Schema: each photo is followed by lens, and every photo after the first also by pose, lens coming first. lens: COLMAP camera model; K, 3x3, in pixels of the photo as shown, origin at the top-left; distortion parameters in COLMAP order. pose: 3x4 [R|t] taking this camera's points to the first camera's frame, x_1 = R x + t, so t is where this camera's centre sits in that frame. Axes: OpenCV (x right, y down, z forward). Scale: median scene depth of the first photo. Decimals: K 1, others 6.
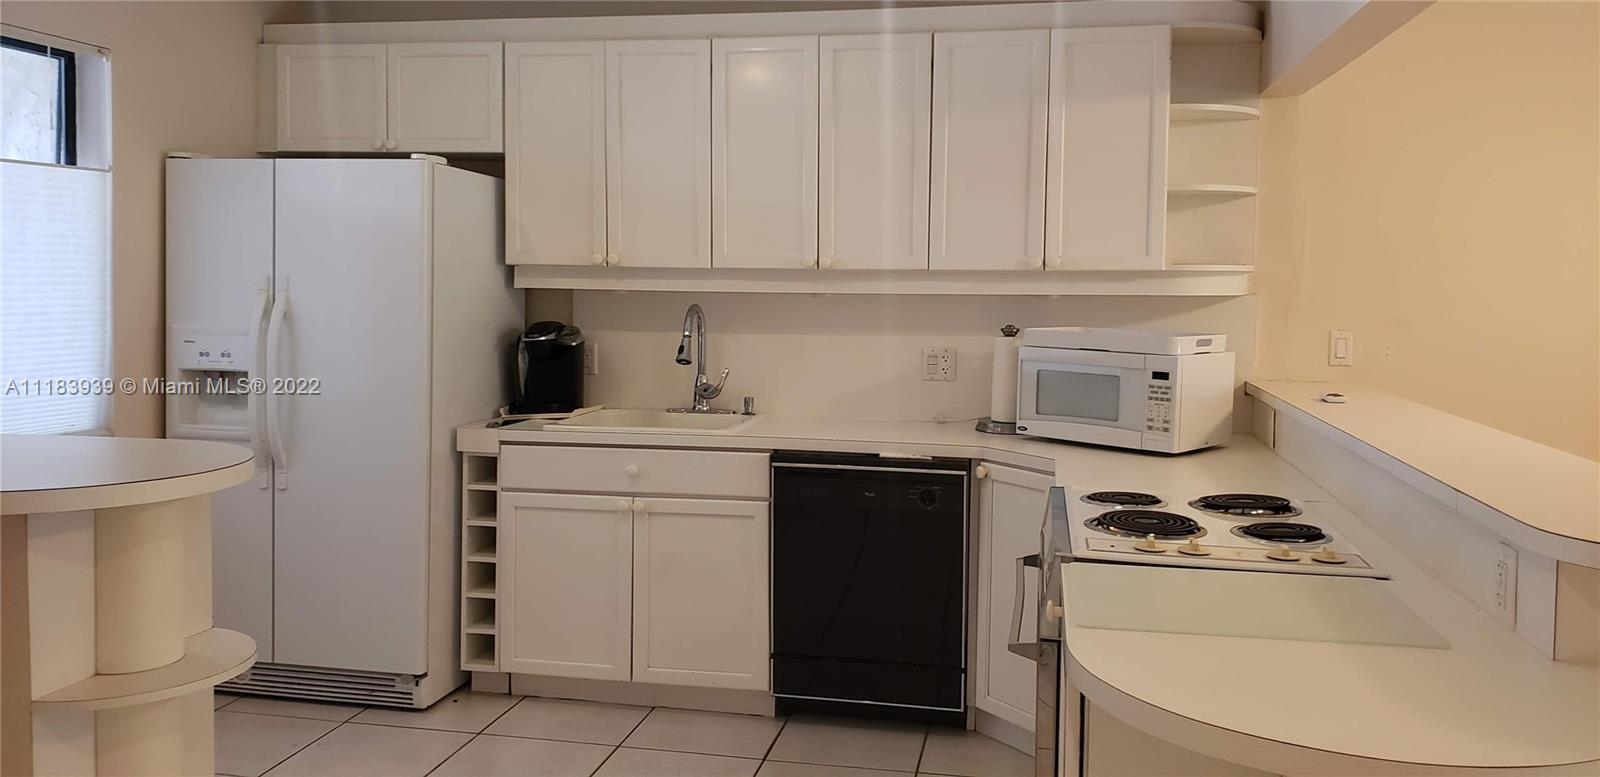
lens RADIAL K [[1176.8, 0, 795.1], [0, 1176.8, 360.1], [0, 0, 1]] dist [-0.028674, -0.009828]
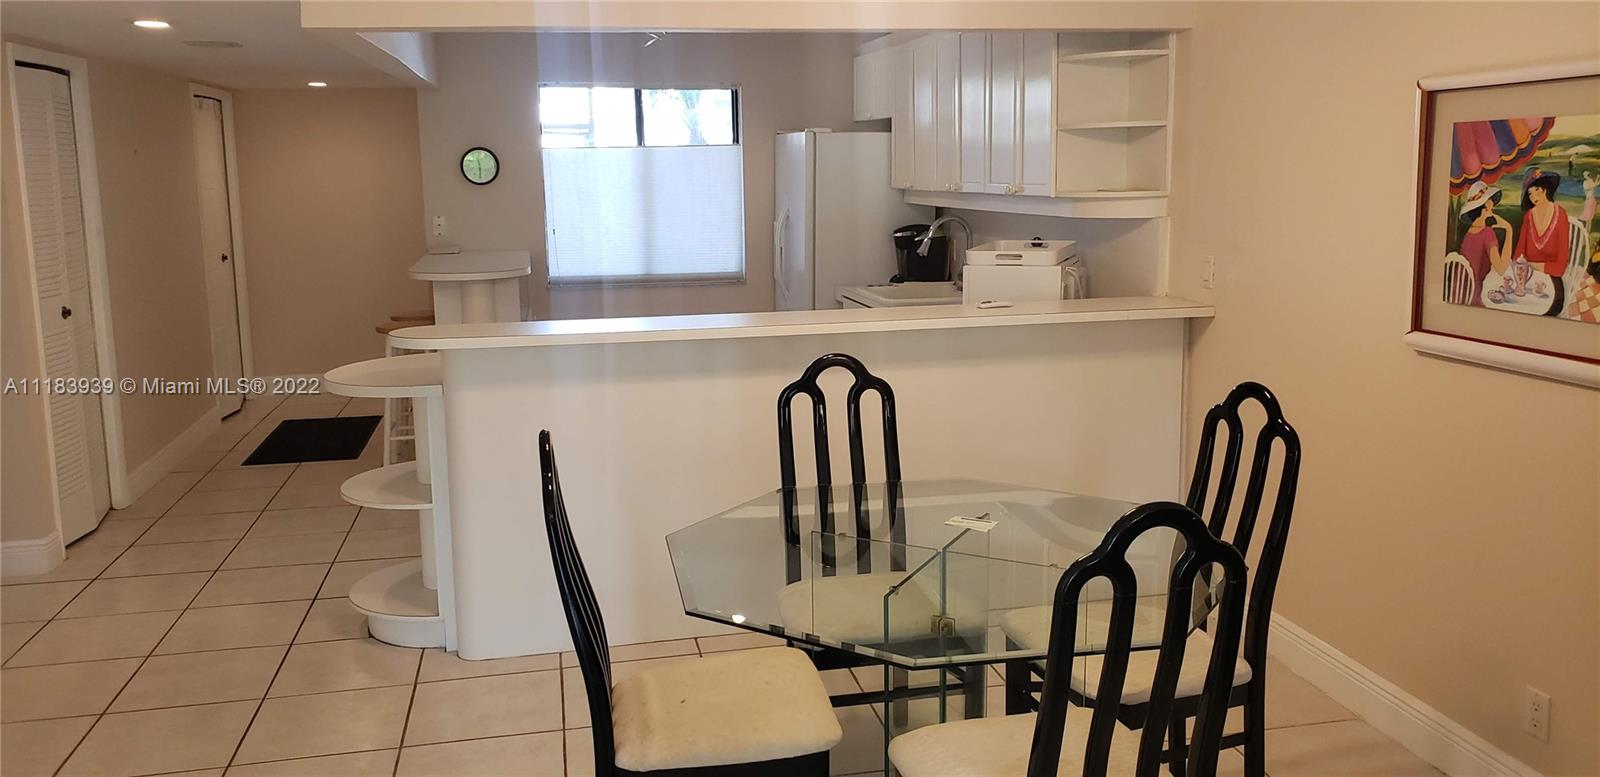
lens RADIAL K [[1176.8, 0, 795.1], [0, 1176.8, 360.1], [0, 0, 1]] dist [-0.028674, -0.009828]
pose [[0.398499, 0.131414, -0.907705, 1.144320], [-0.056604, 0.991319, 0.118669, -0.035928], [0.915420, 0.004091, 0.402479, 0.265588]]
